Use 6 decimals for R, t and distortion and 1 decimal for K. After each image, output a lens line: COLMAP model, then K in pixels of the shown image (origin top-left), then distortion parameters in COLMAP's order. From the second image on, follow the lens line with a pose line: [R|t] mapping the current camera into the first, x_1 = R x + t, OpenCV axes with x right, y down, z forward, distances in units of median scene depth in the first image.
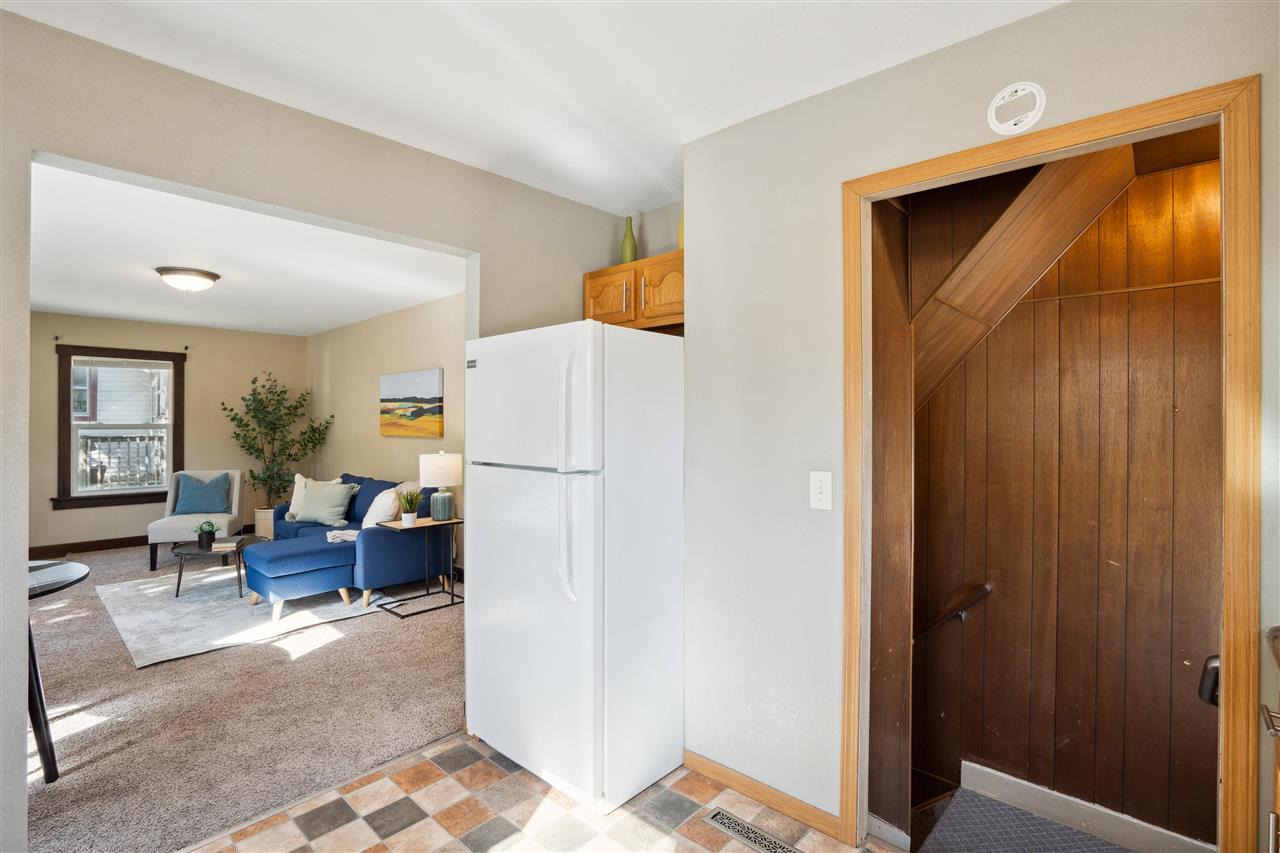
lens RADIAL K [[608.8, 0, 645.8], [0, 608.8, 420.2], [0, 0, 1]] dist [-0.056733, 0.027290]
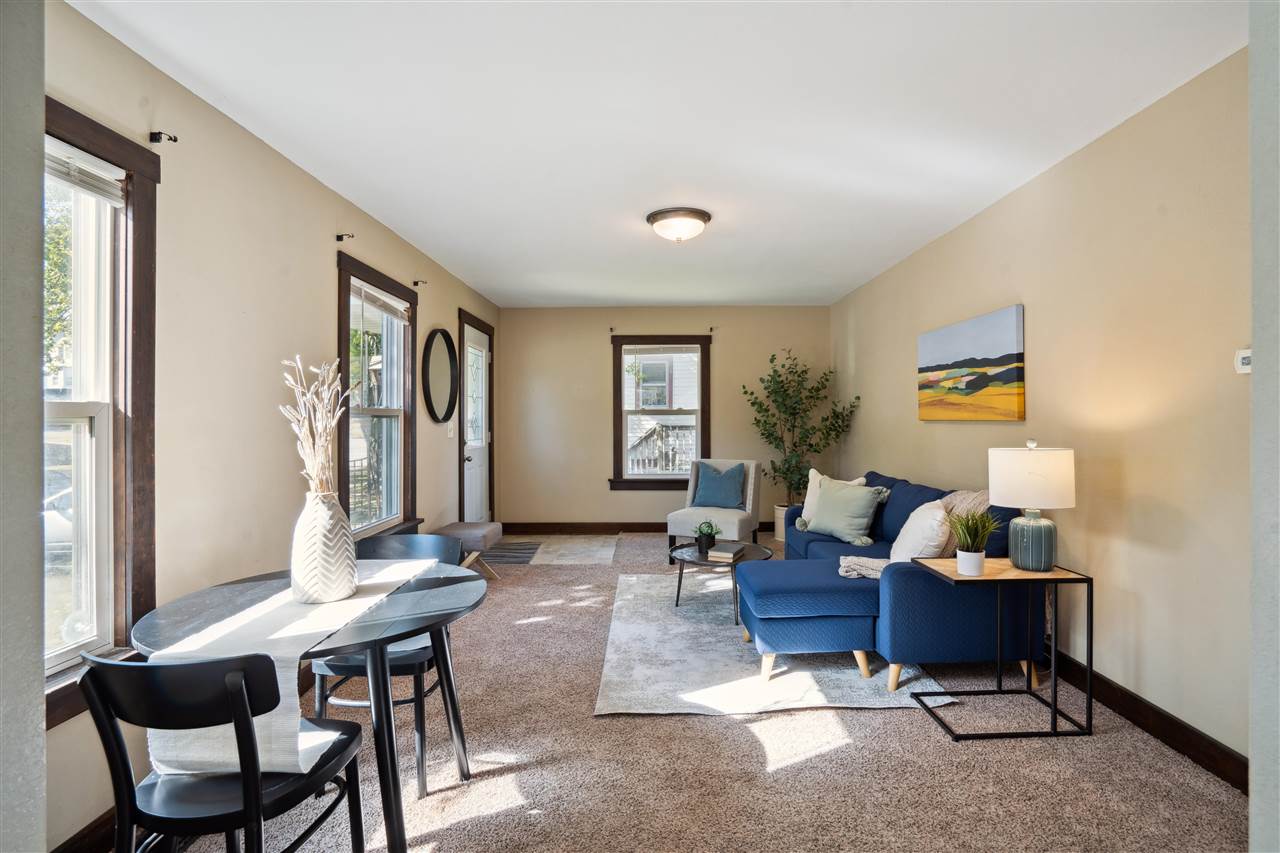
lens RADIAL K [[608.8, 0, 645.8], [0, 608.8, 420.2], [0, 0, 1]] dist [-0.056733, 0.027290]
pose [[0.667790, -0.002050, -0.744347, -0.147493], [0.007819, 0.999960, 0.004261, 0.022721], [0.744308, -0.008666, 0.667780, 0.333058]]
